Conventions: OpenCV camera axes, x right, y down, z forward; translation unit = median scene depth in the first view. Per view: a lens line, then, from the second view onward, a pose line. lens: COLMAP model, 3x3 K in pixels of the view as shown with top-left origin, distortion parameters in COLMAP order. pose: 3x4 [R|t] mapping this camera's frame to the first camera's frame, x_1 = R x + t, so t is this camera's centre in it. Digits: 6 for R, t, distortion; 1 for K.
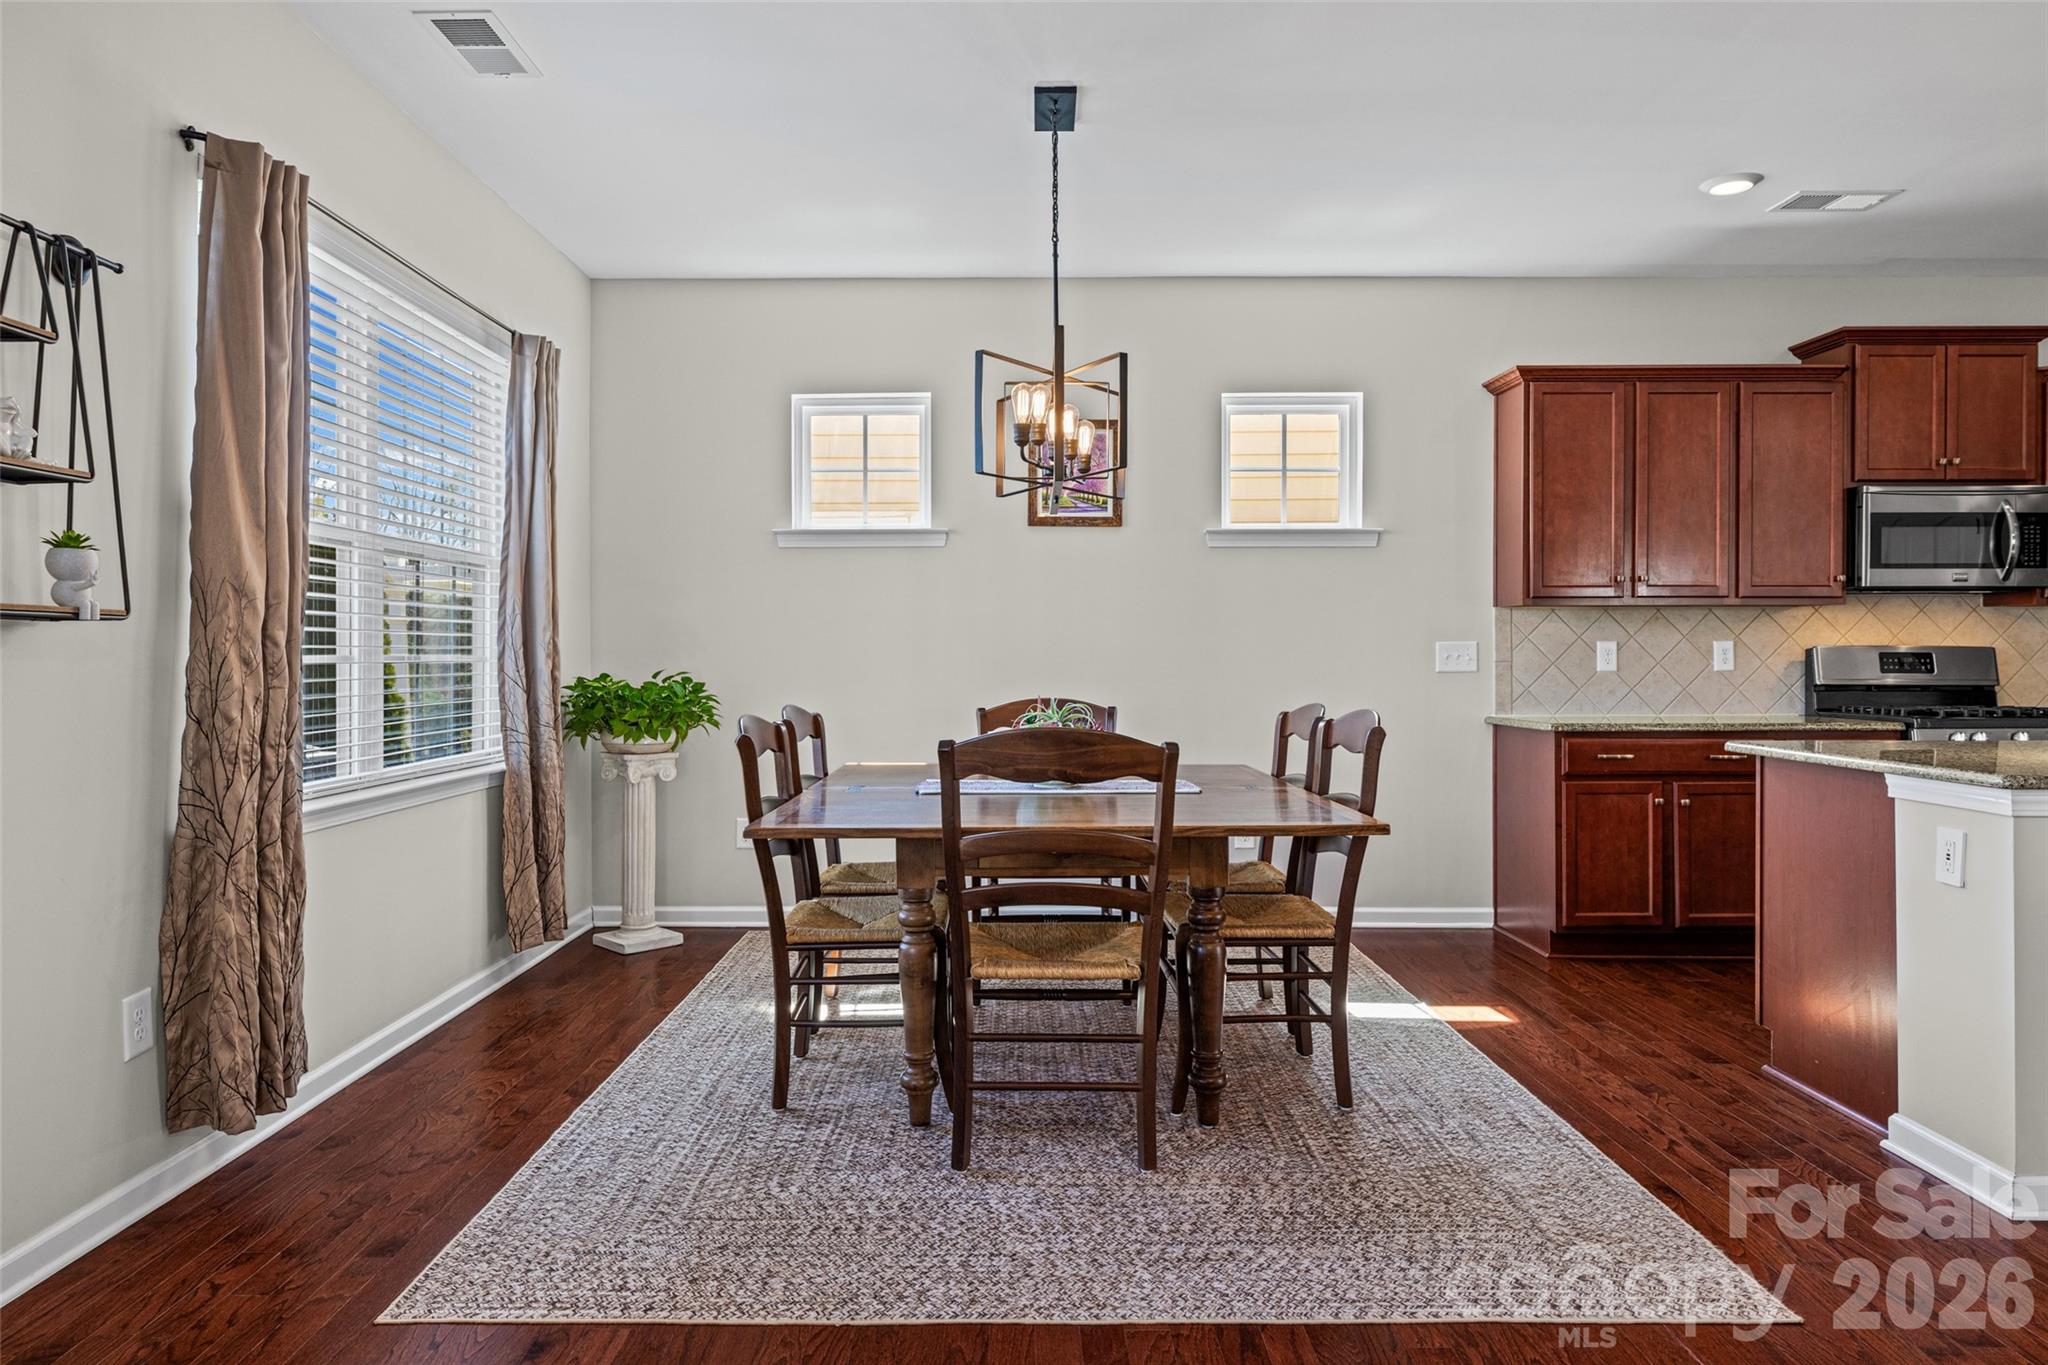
lens RADIAL K [[1268.4, 0, 997.7], [0, 1268.4, 654.4], [0, 0, 1]] dist [0.000059, -0.000131]
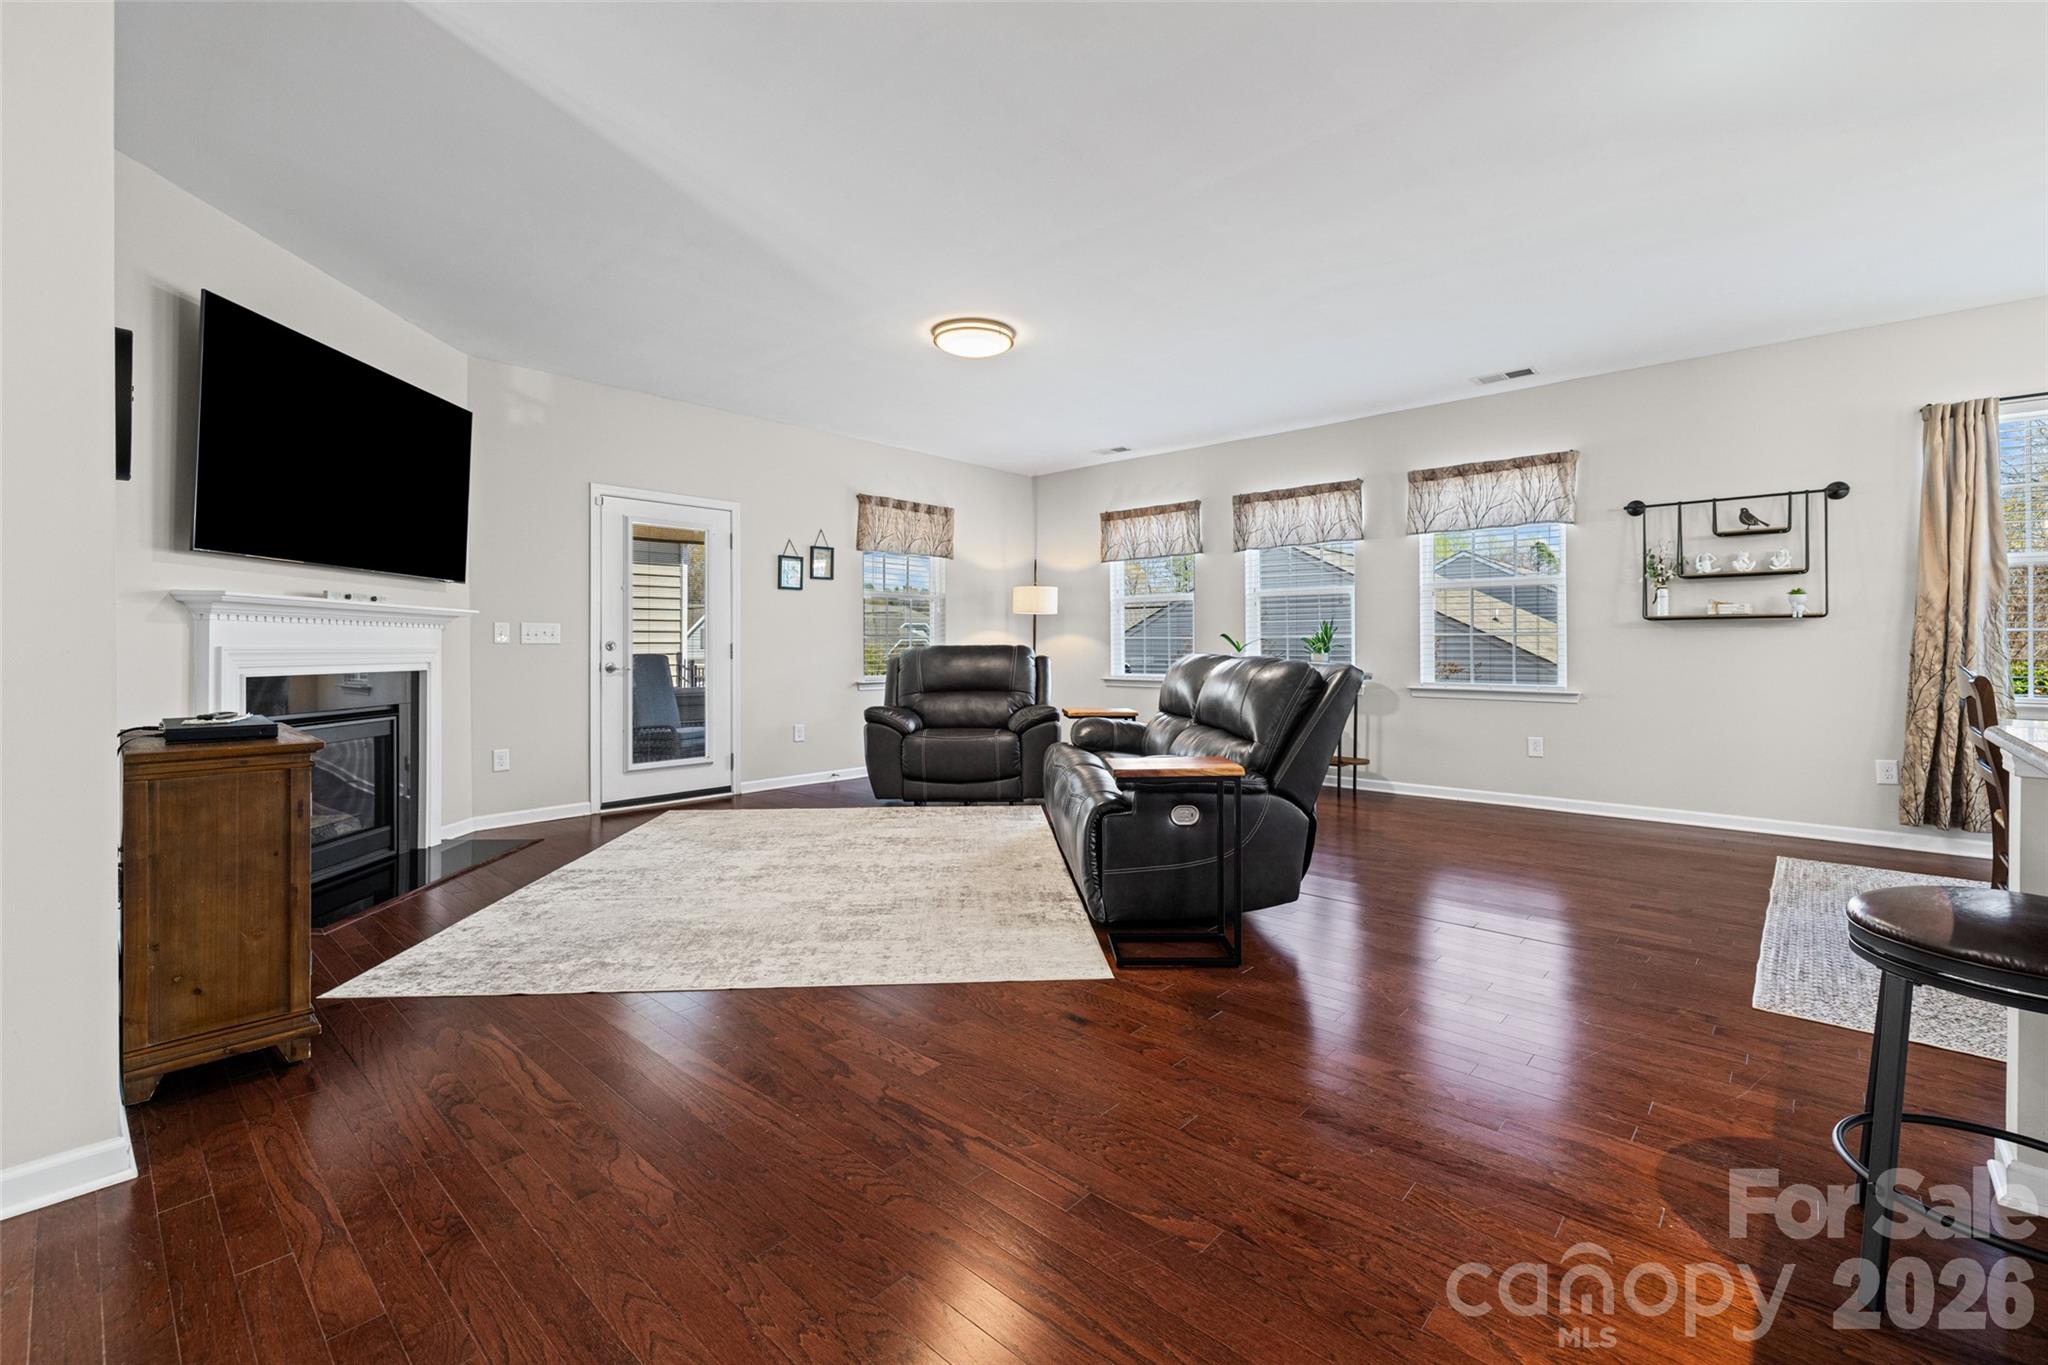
lens RADIAL K [[871.8, 0, 1045.4], [0, 871.8, 650.5], [0, 0, 1]] dist [0.001195, -0.000355]
pose [[-0.670597, 0.007640, -0.741782, 0.928113], [0.003241, 0.999968, 0.007369, 0.014016], [0.741814, 0.002537, -0.670601, 0.483045]]
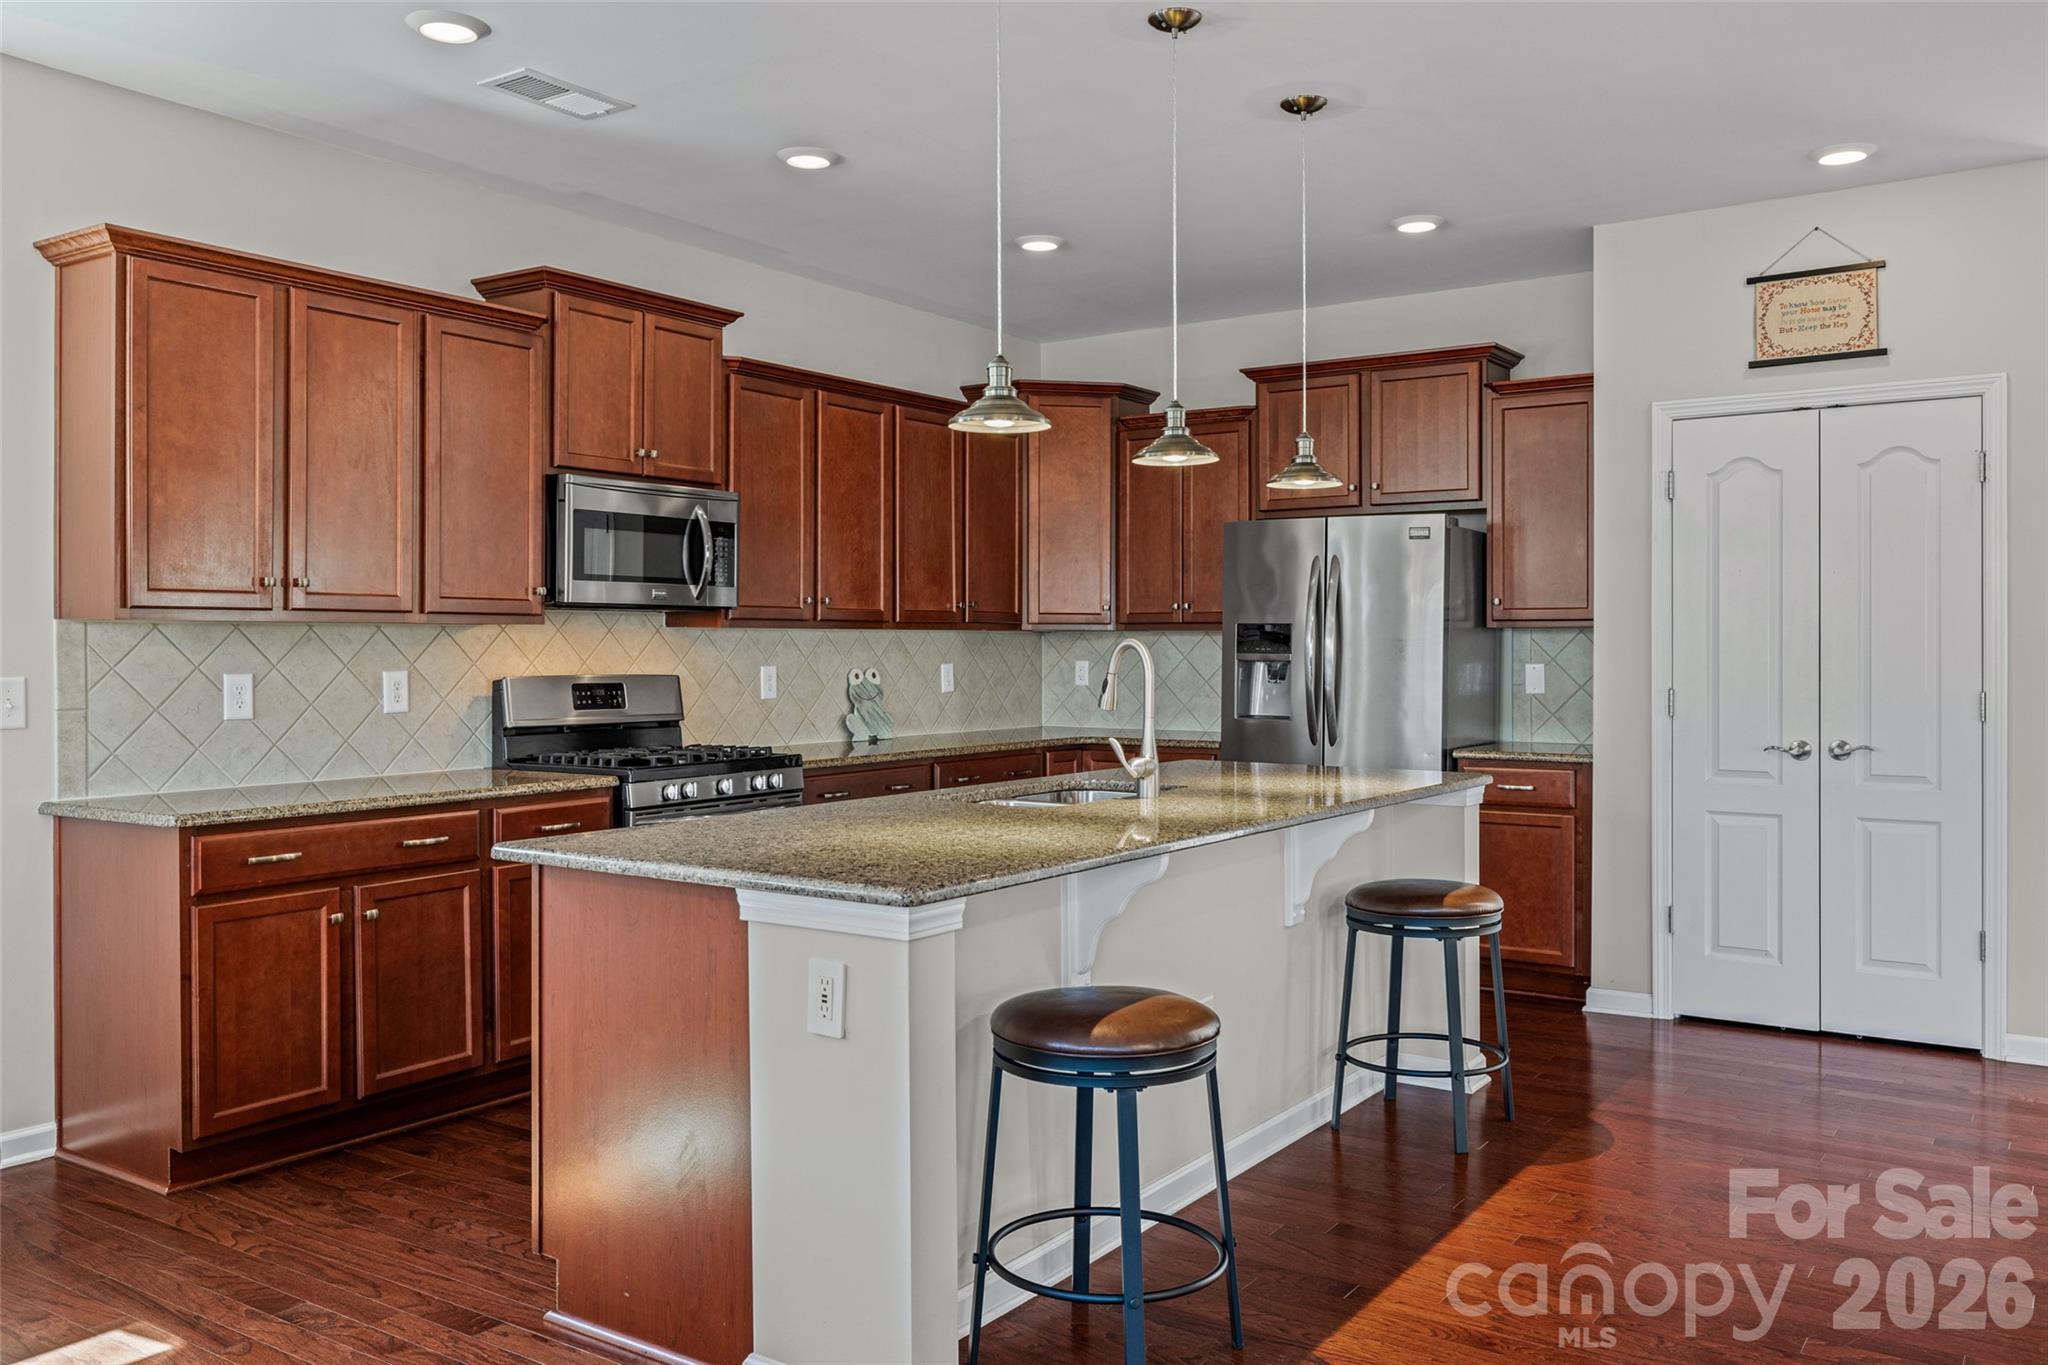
lens RADIAL K [[1605.8, 0, 1032.8], [0, 1605.8, 651.8], [0, 0, 1]] dist [-0.001407, 0.001262]
pose [[0.558492, -0.002396, 0.829507, 0.021309], [0.000465, 0.999997, 0.002575, -0.025453], [-0.829510, -0.001053, 0.558491, 0.207573]]
